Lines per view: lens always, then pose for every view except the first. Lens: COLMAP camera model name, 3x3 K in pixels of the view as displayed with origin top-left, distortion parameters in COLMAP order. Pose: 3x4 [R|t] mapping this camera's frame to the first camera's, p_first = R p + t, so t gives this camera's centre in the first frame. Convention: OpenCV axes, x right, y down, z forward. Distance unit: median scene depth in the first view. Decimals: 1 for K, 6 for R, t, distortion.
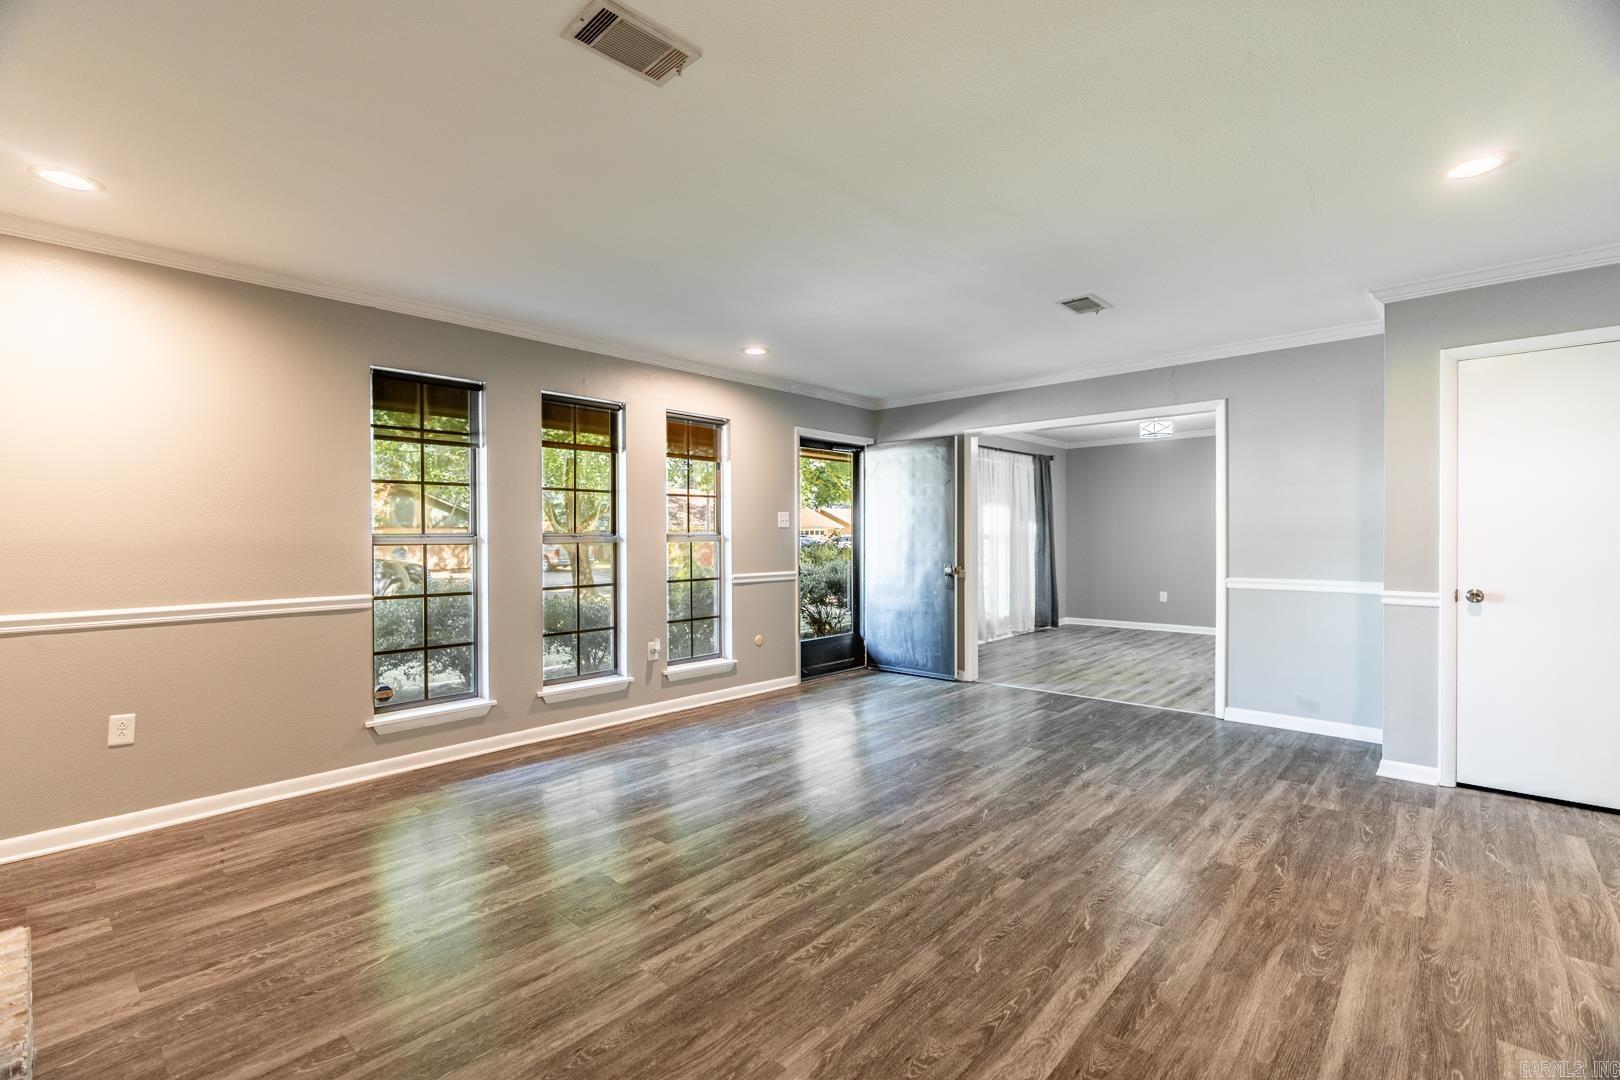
lens RADIAL K [[732.3, 0, 804.7], [0, 732.3, 542.4], [0, 0, 1]] dist [-0.008738, 0.001614]
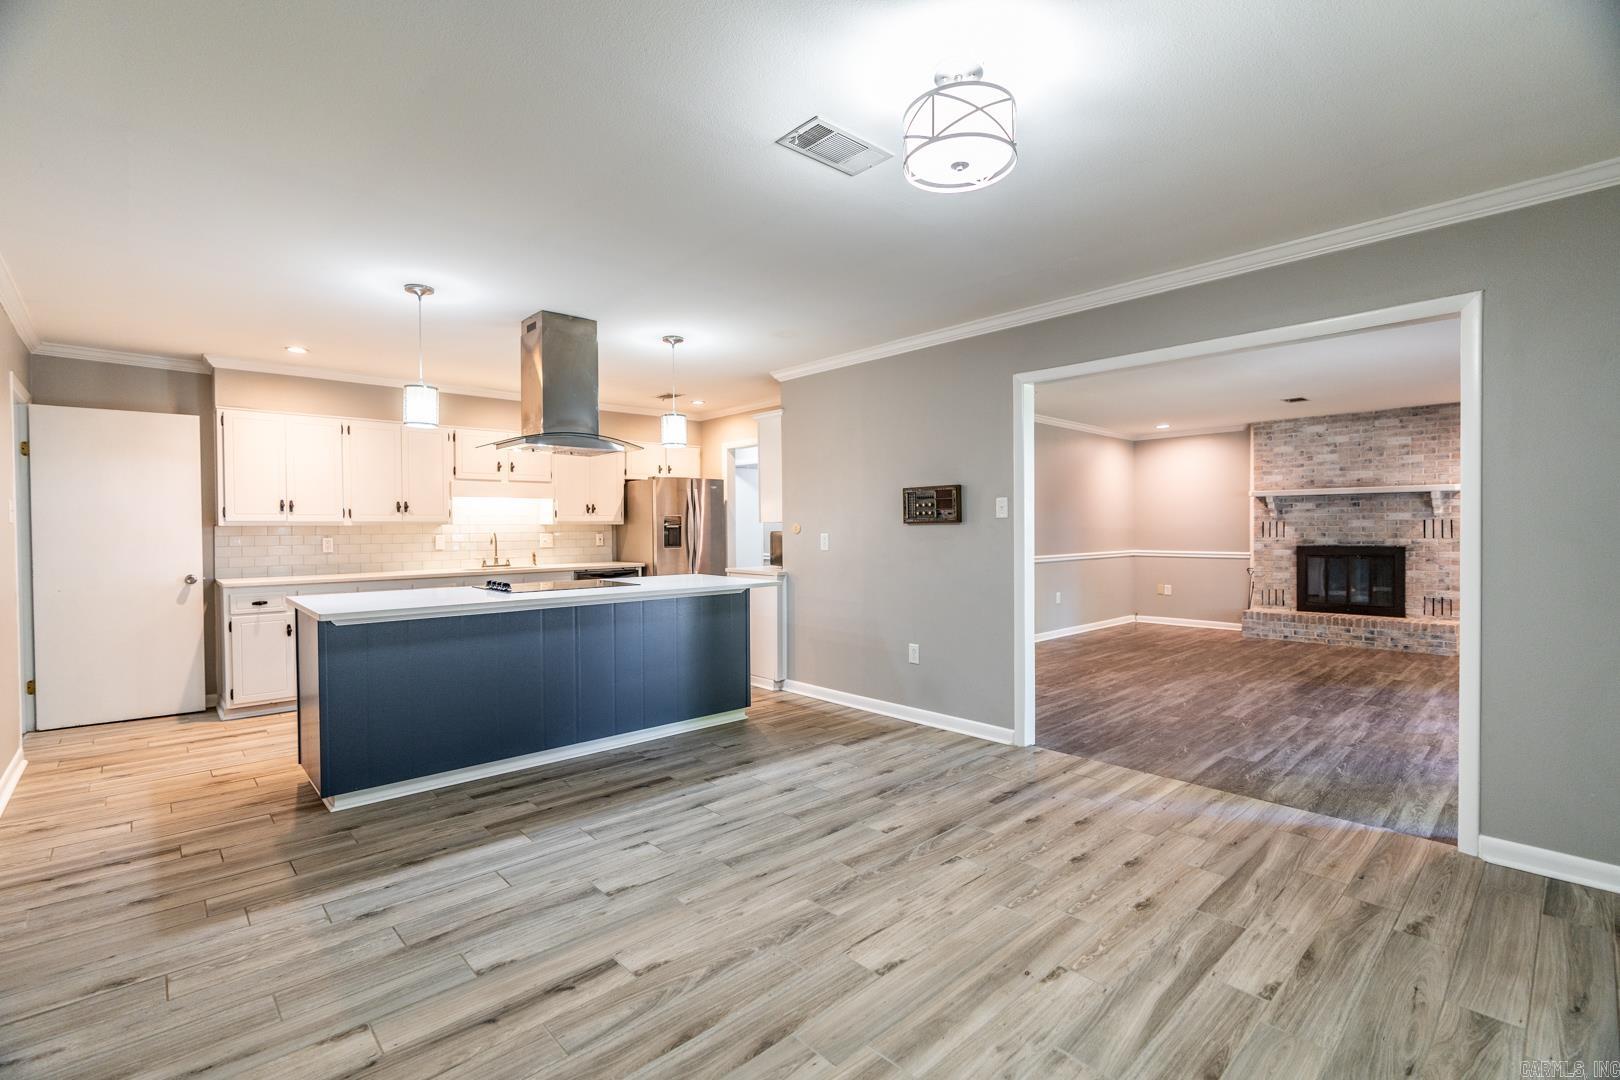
lens RADIAL K [[725.7, 0, 801.8], [0, 725.7, 538.7], [0, 0, 1]] dist [-0.006613, 0.001254]
pose [[-0.996439, 0.010626, 0.083642, 1.214989], [0.012594, 0.999655, 0.023035, -0.041801], [-0.083369, 0.024007, -0.996230, 2.980807]]
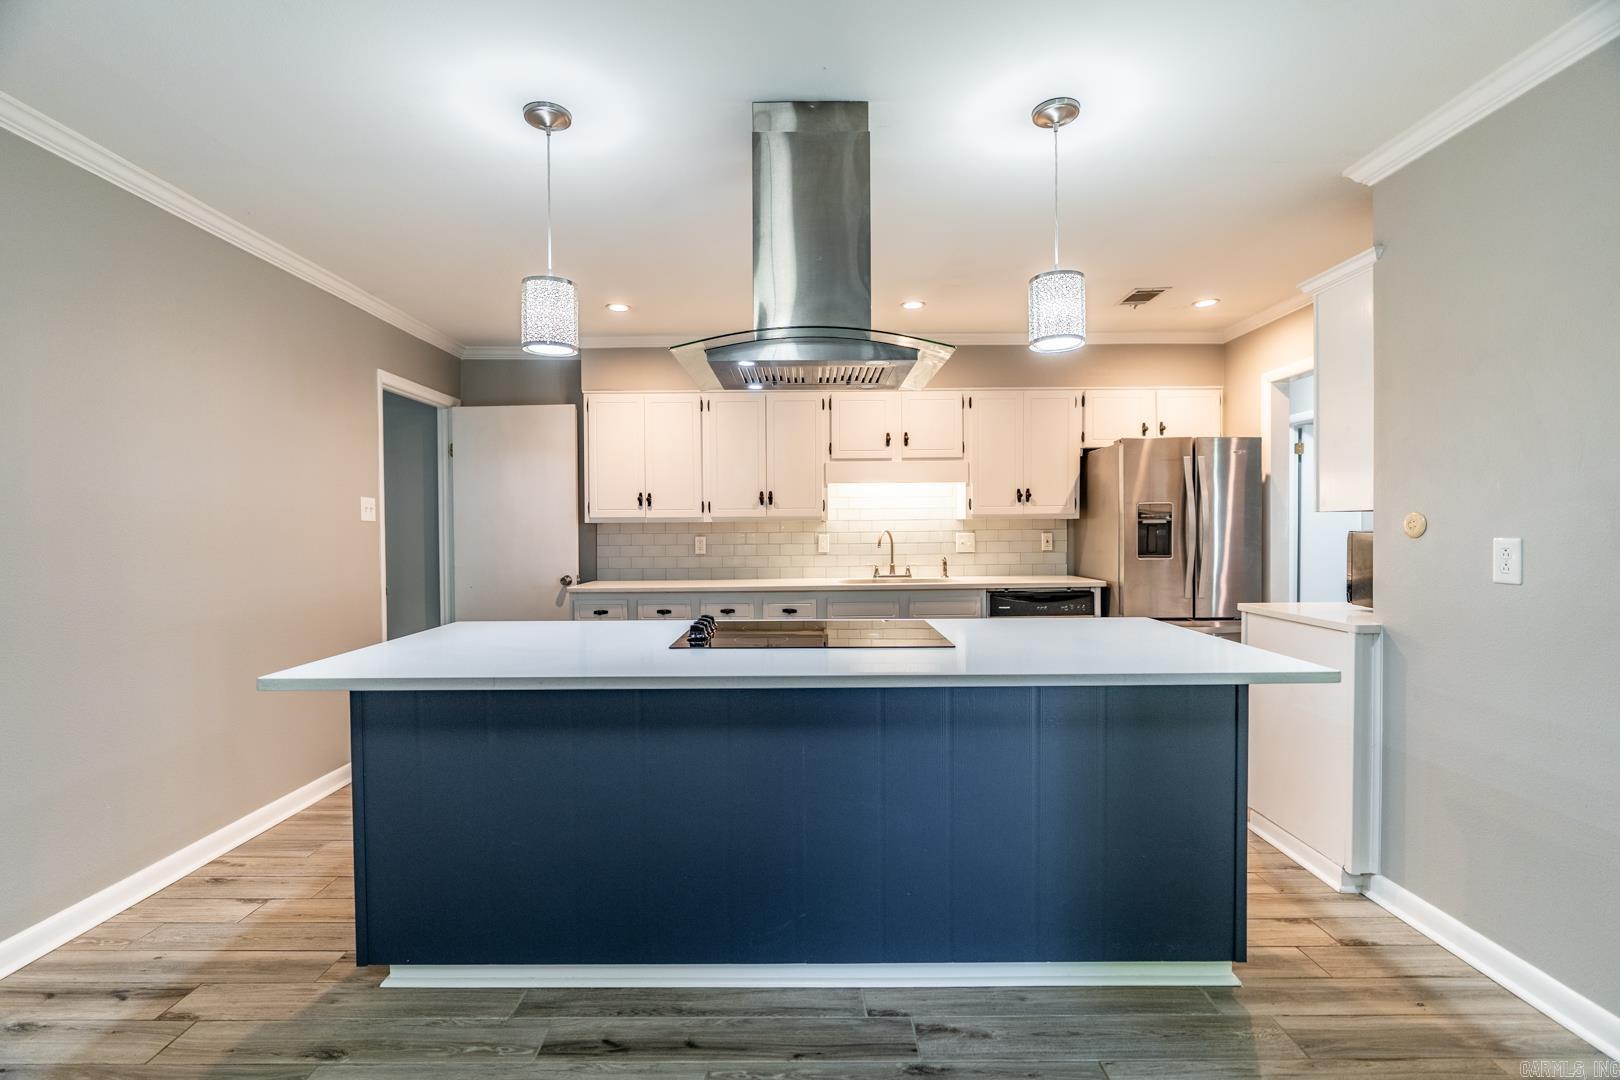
lens RADIAL K [[732.3, 0, 804.7], [0, 732.3, 542.4], [0, 0, 1]] dist [-0.008738, 0.001614]
pose [[-0.678866, -0.003579, 0.734254, 1.254296], [0.017217, 0.999636, 0.020791, -0.033469], [-0.734061, 0.026755, -0.678557, 2.156354]]
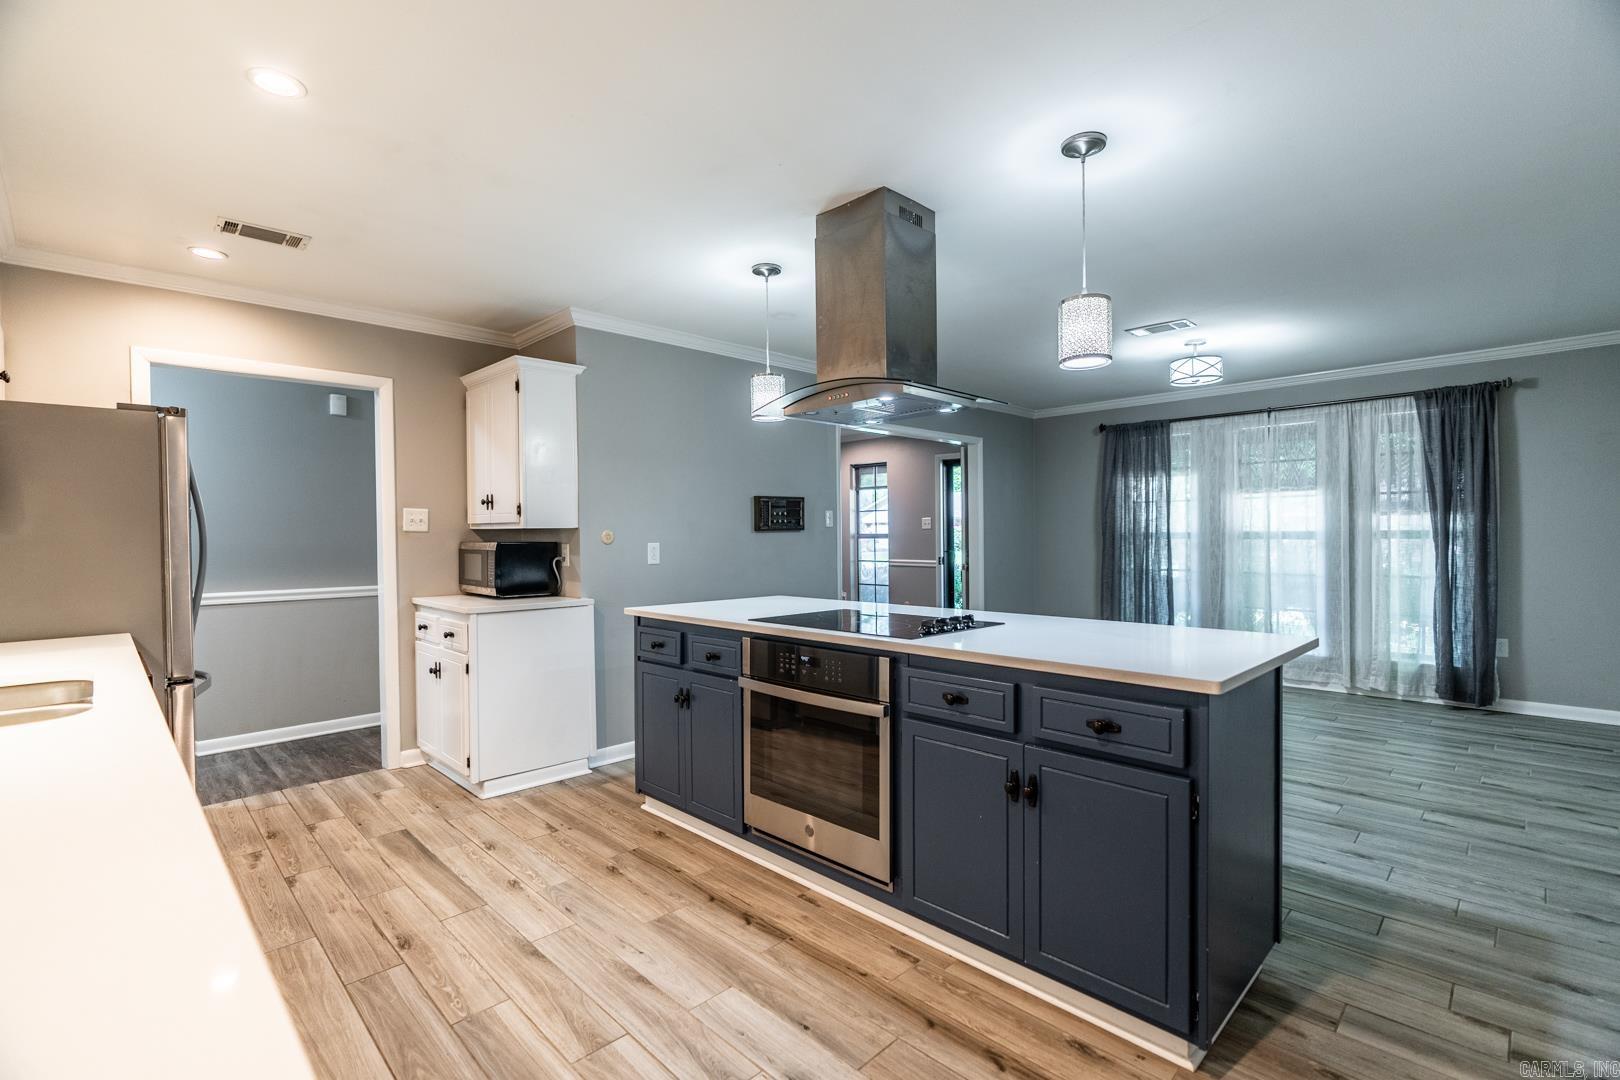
lens RADIAL K [[732.3, 0, 804.7], [0, 732.3, 542.4], [0, 0, 1]] dist [-0.008738, 0.001614]
pose [[-0.045582, 0.016092, -0.998831, 2.675719], [0.001785, 0.999870, 0.016028, -0.036777], [0.998959, -0.001053, -0.045605, 1.610295]]
